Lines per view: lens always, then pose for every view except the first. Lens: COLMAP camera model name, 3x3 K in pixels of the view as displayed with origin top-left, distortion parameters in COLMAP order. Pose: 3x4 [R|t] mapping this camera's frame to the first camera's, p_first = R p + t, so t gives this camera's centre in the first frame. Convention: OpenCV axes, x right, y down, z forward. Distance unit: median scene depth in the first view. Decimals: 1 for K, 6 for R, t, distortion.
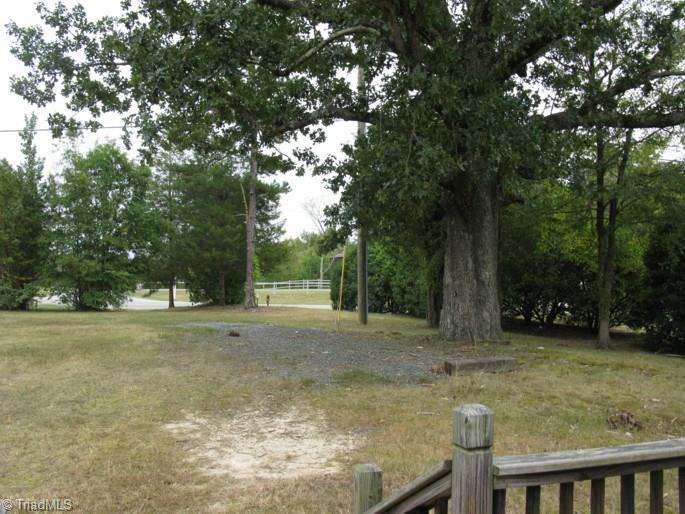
lens RADIAL K [[677.9, 0, 342.5], [0, 677.9, 257.0], [0, 0, 1]] dist [-0.180814, 0.217315]
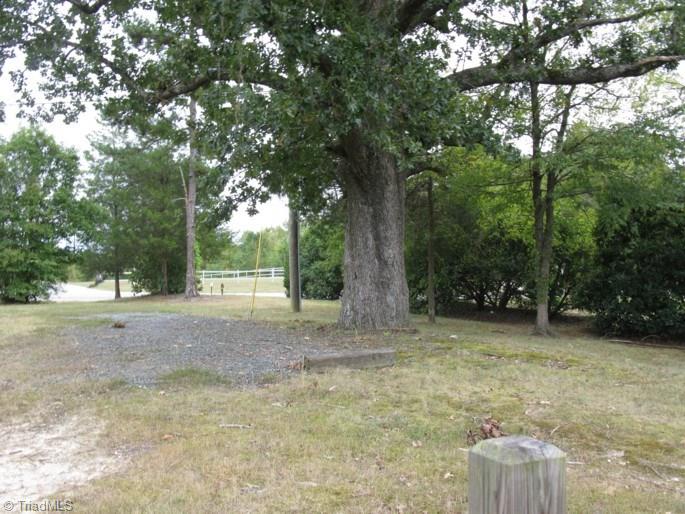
lens RADIAL K [[677.9, 0, 342.5], [0, 677.9, 257.0], [0, 0, 1]] dist [-0.180814, 0.217315]
pose [[0.999629, -0.018298, 0.020197, 0.106818], [0.017933, 0.999675, 0.018134, 0.011303], [-0.020523, -0.017765, 0.999632, 0.099152]]
